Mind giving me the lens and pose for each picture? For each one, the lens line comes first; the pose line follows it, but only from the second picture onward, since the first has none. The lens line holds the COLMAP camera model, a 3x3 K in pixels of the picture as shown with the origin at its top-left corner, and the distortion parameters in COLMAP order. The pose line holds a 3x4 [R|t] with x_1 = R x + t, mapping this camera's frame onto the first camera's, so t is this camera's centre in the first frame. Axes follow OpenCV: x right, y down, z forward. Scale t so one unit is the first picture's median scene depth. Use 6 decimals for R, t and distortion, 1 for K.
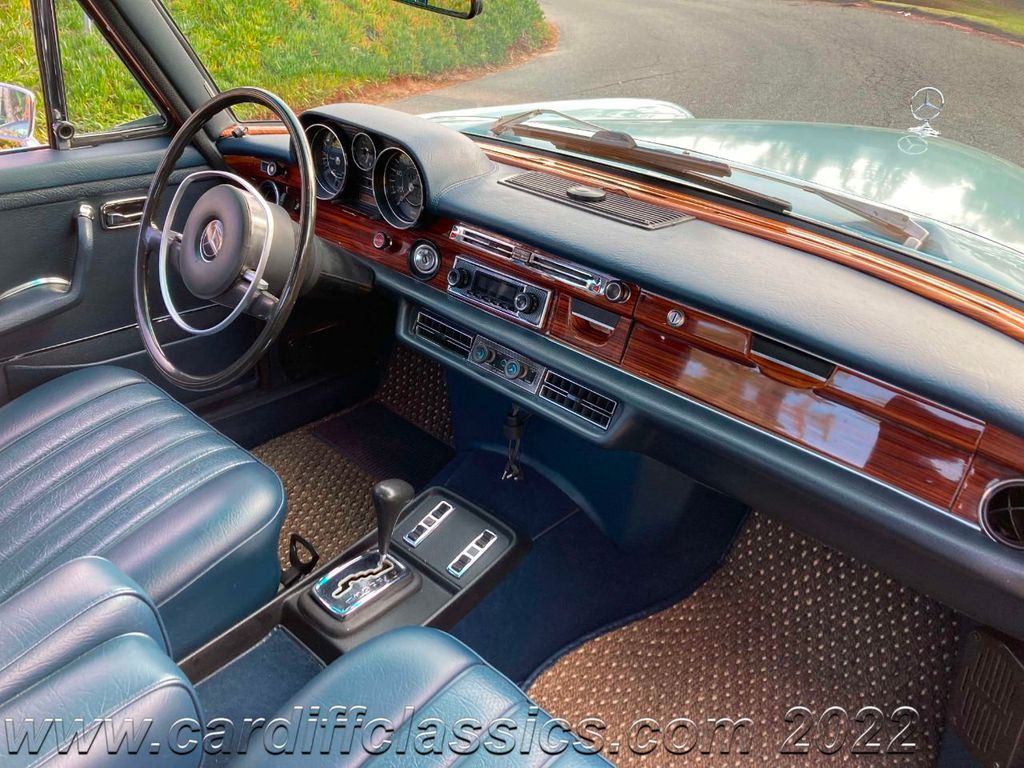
lens RADIAL K [[844.1, 0, 509.0], [0, 844.1, 371.2], [0, 0, 1]] dist [0.024958, -0.028630]
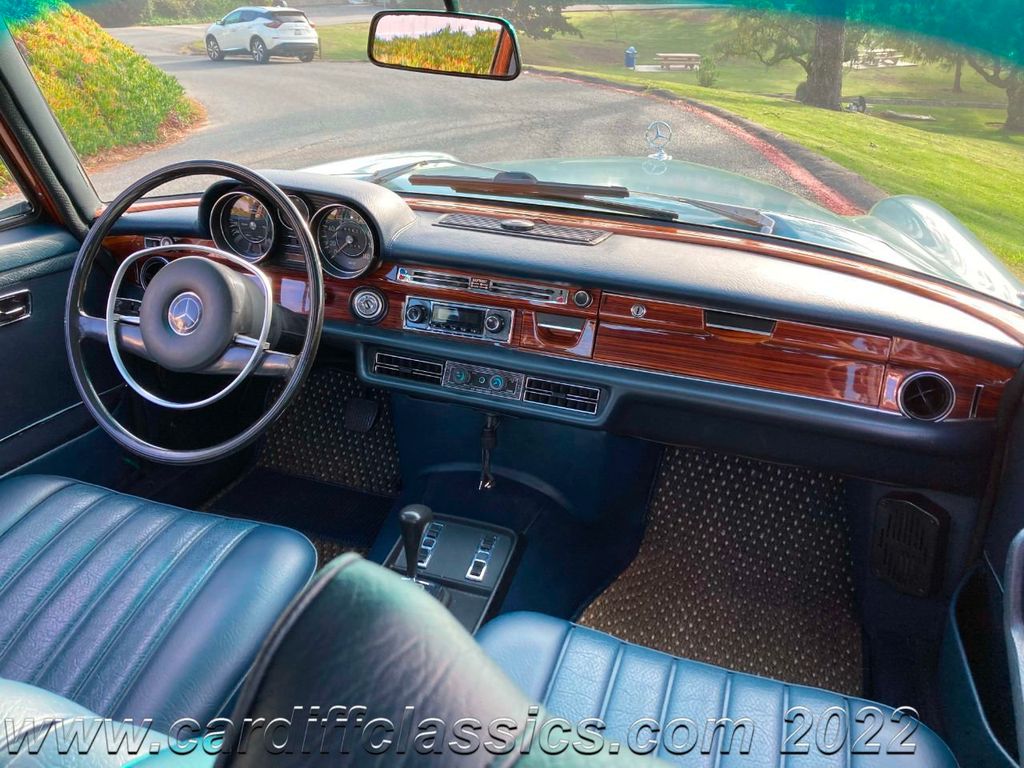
lens RADIAL K [[844.1, 0, 512.5], [0, 844.1, 364.5], [0, 0, 1]] dist [0.024958, -0.028630]
pose [[0.912911, -0.176604, 0.367974, -0.352025], [0.204129, 0.978247, -0.036931, 0.018852], [-0.353447, 0.108829, 0.929102, -0.057178]]
